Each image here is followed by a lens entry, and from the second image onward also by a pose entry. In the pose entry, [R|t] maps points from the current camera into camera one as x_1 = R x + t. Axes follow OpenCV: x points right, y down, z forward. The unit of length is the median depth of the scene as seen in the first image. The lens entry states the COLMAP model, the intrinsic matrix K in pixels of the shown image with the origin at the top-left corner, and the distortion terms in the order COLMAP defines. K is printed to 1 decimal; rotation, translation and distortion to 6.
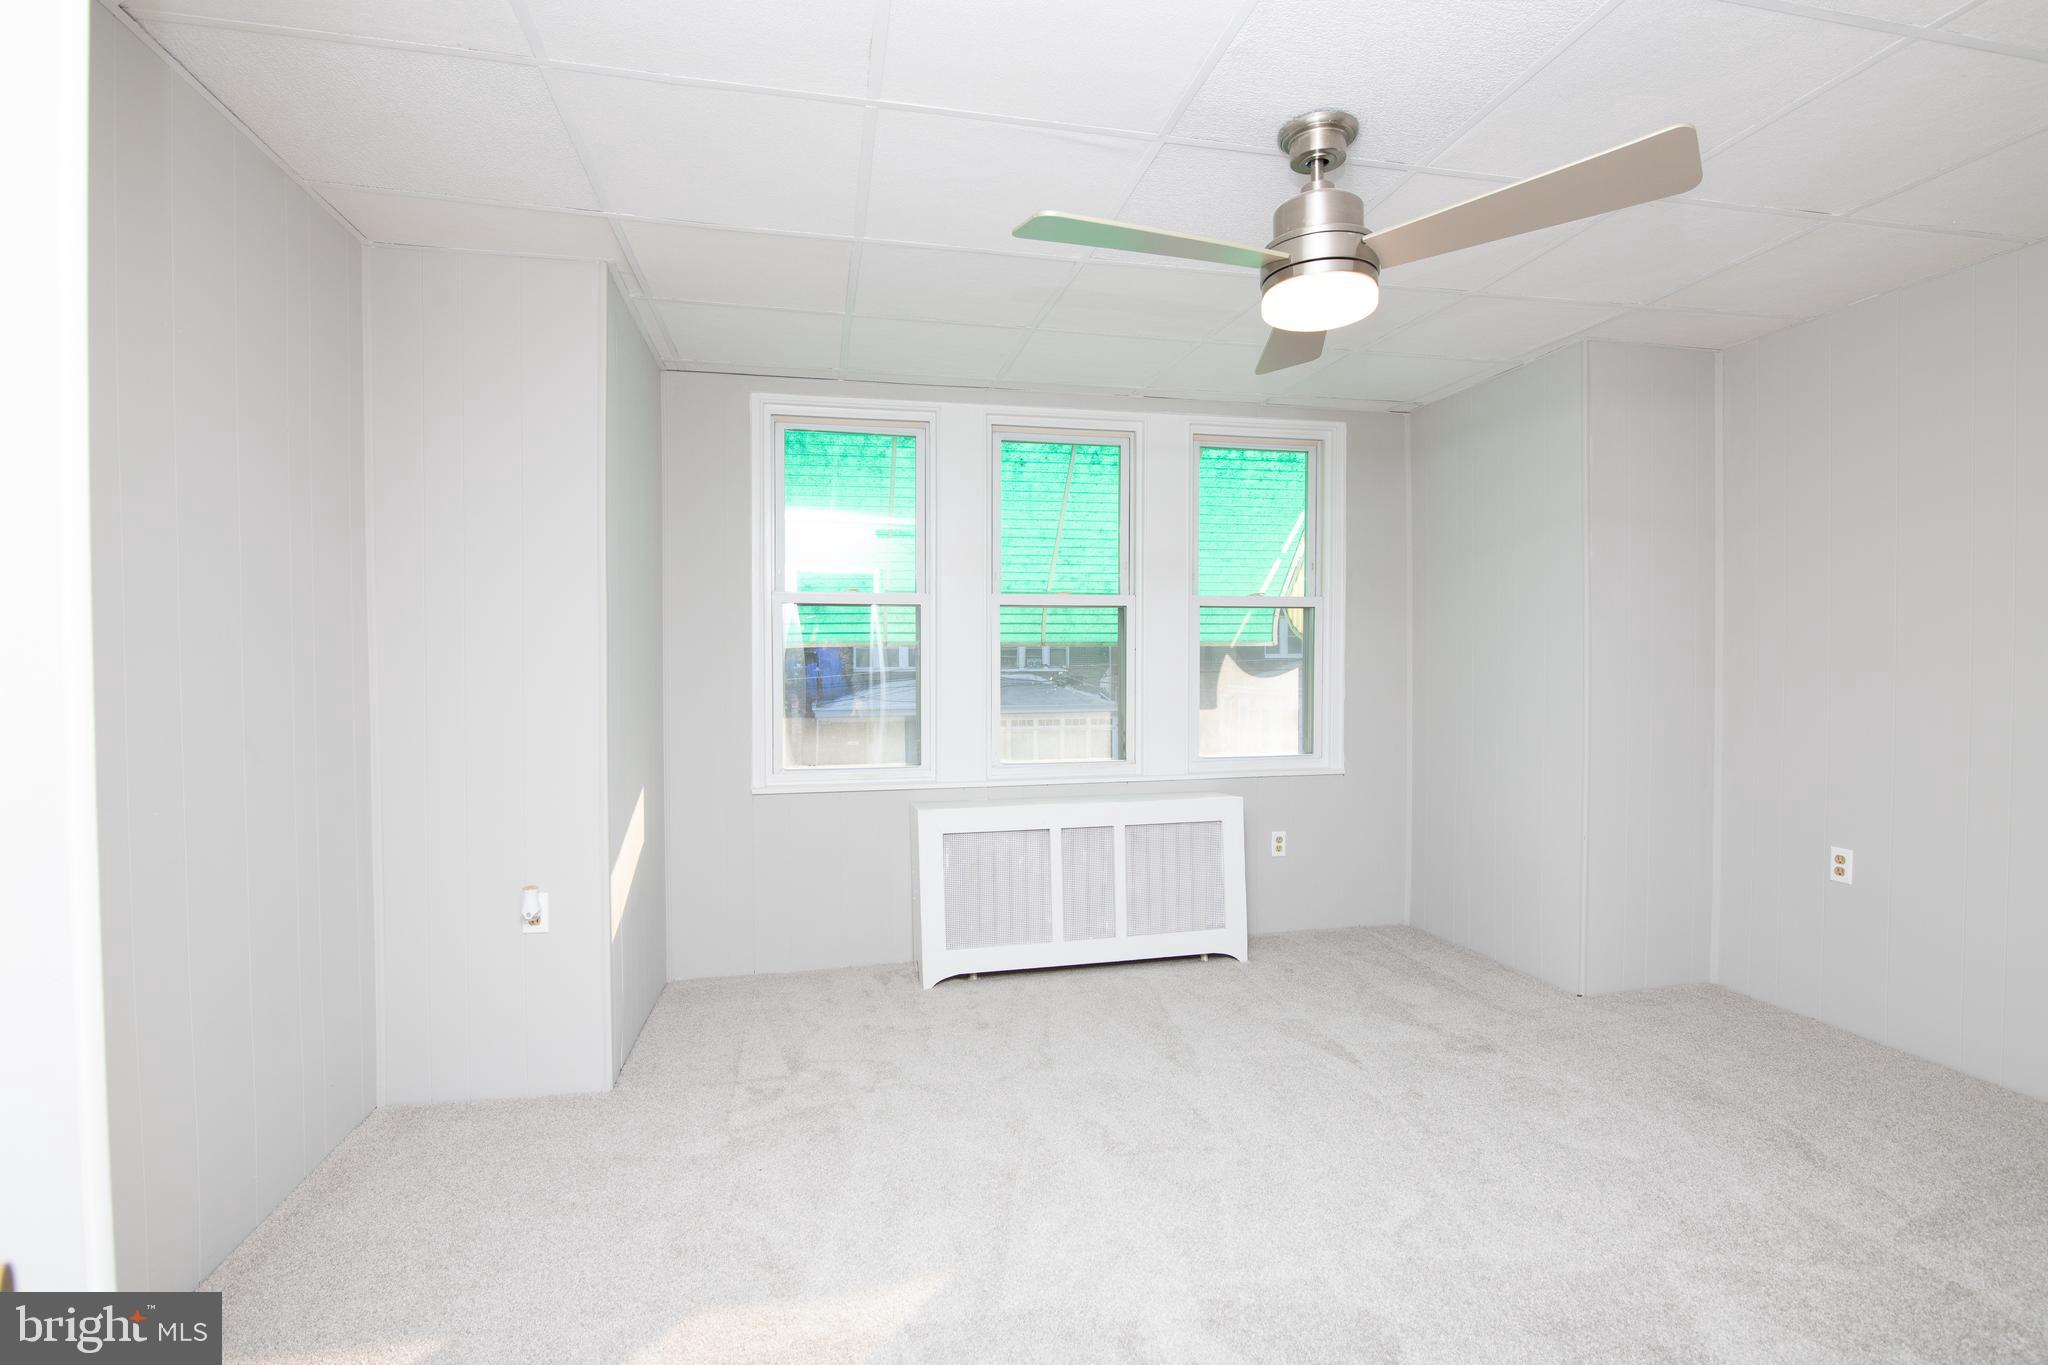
lens RADIAL K [[939.6, 0, 1012.9], [0, 939.6, 684.1], [0, 0, 1]] dist [-0.017105, 0.000981]
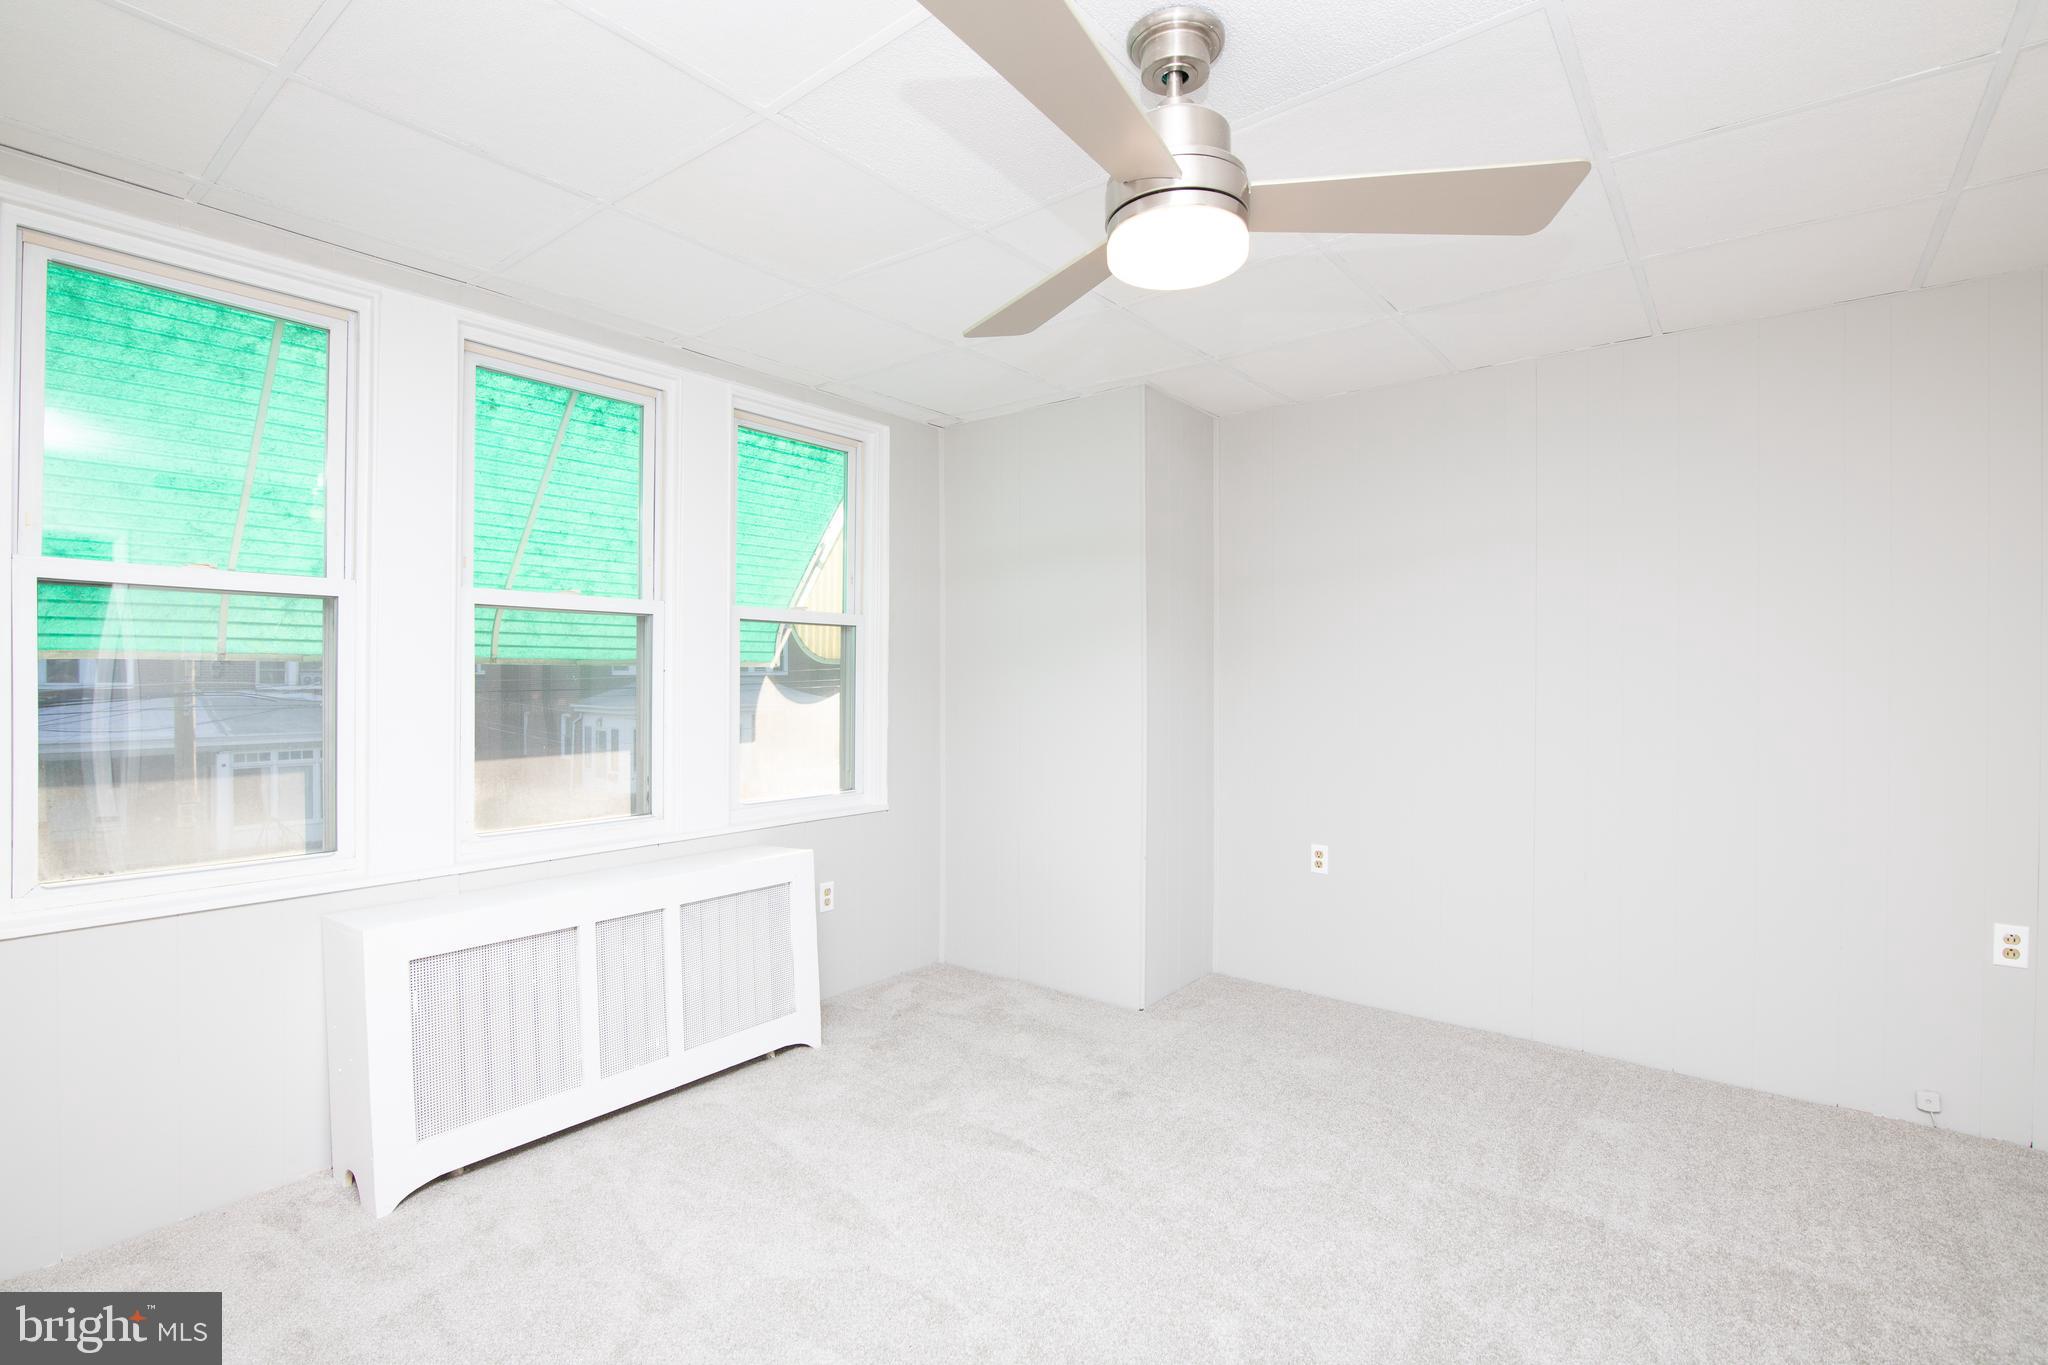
lens RADIAL K [[939.6, 0, 1012.9], [0, 939.6, 684.1], [0, 0, 1]] dist [-0.017105, 0.000981]
pose [[0.779001, 0.003541, 0.627013, -0.129750], [0.008735, 0.999826, -0.016499, -0.010631], [-0.626962, 0.018329, 0.778834, 0.217779]]
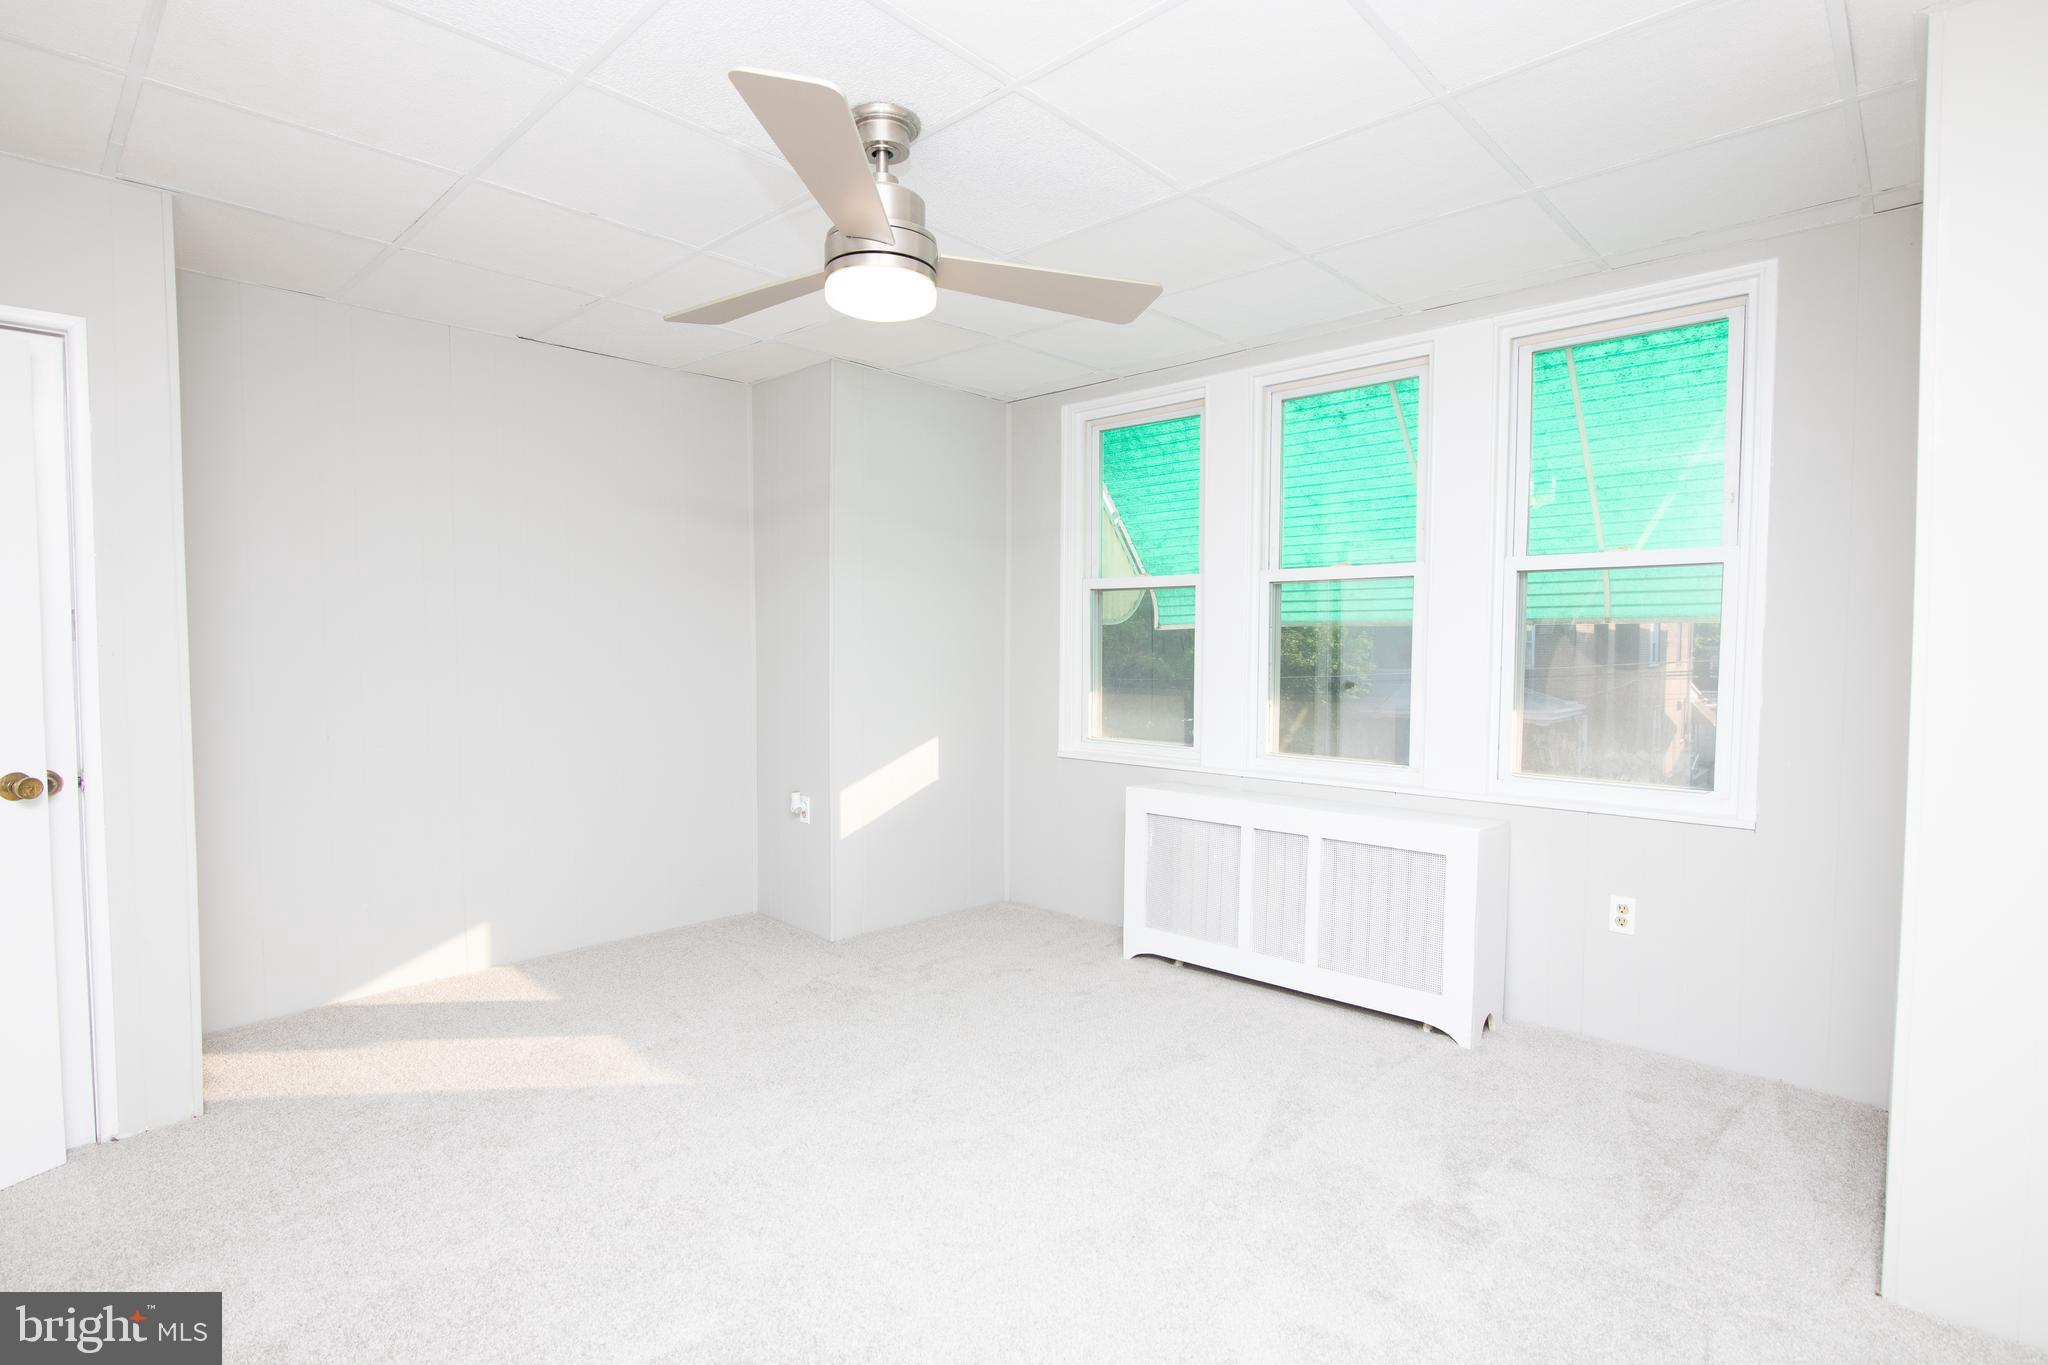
lens RADIAL K [[972.5, 0, 1024.0], [0, 972.5, 682.5], [0, 0, 1]] dist [-0.015241, 0.000173]
pose [[0.581187, 0.042286, -0.812671, 0.603335], [-0.022233, 0.999101, 0.036086, -0.014221], [0.813466, -0.002904, 0.581605, 0.241768]]
